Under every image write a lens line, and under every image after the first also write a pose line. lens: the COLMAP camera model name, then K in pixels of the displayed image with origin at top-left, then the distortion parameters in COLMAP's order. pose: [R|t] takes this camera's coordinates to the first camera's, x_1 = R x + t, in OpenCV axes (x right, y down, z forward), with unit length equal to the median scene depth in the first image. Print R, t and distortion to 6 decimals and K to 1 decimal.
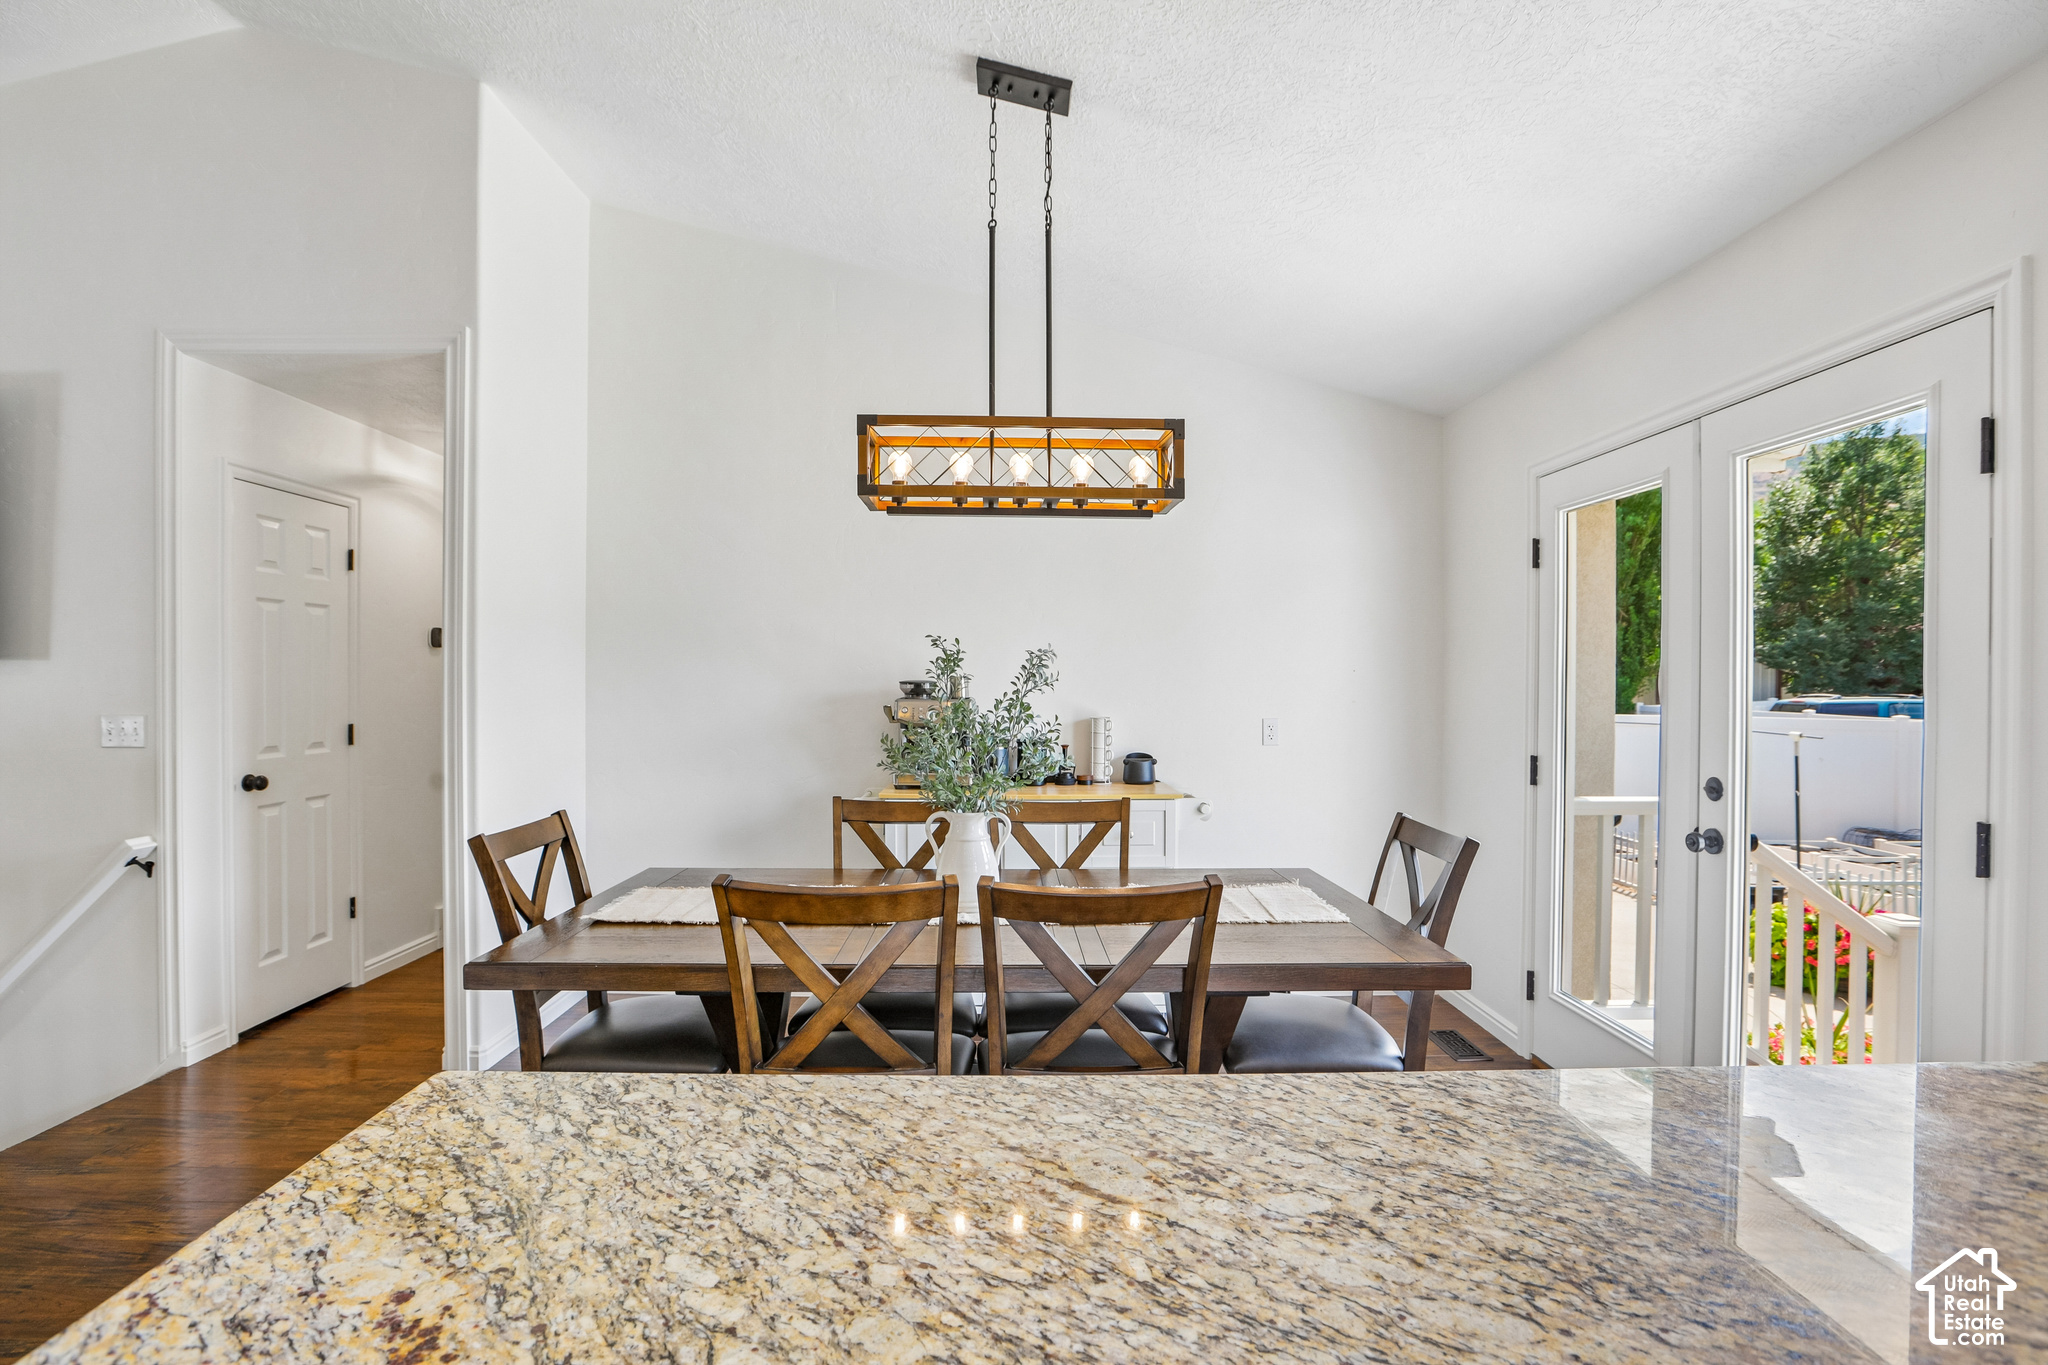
lens RADIAL K [[952.3, 0, 1024.0], [0, 952.3, 682.5], [0, 0, 1]] dist [-0.058393, 0.023063]
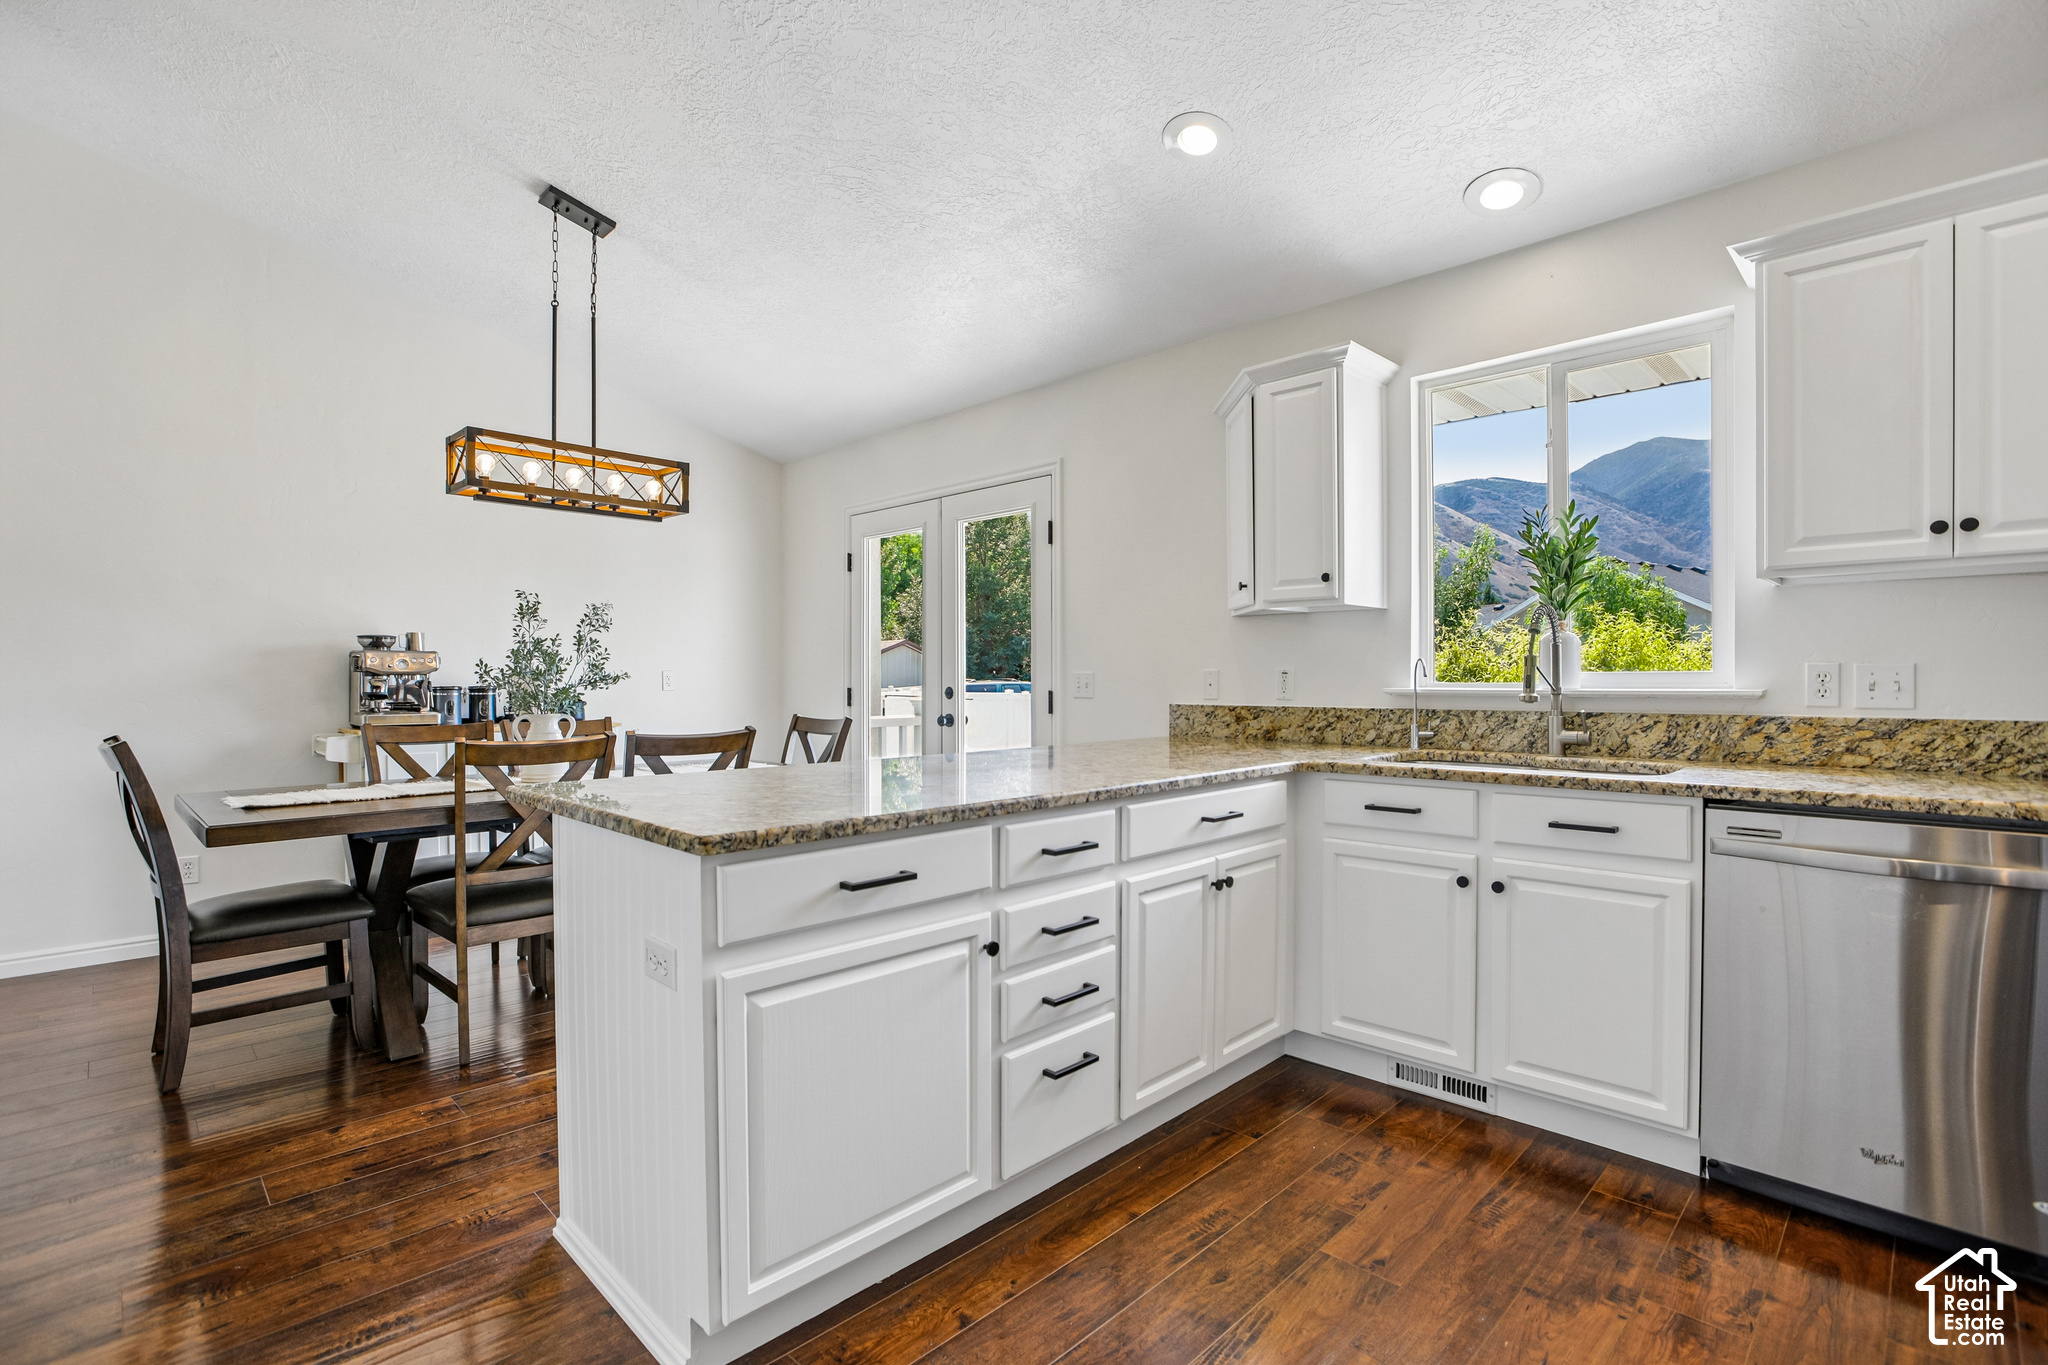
lens RADIAL K [[961.3, 0, 1013.3], [0, 961.3, 685.9], [0, 0, 1]] dist [-0.051514, 0.021276]
pose [[0.717334, -0.010478, 0.696650, -0.537318], [0.006781, 0.999945, 0.008057, 0.083991], [-0.696696, -0.001055, 0.717366, -0.510128]]
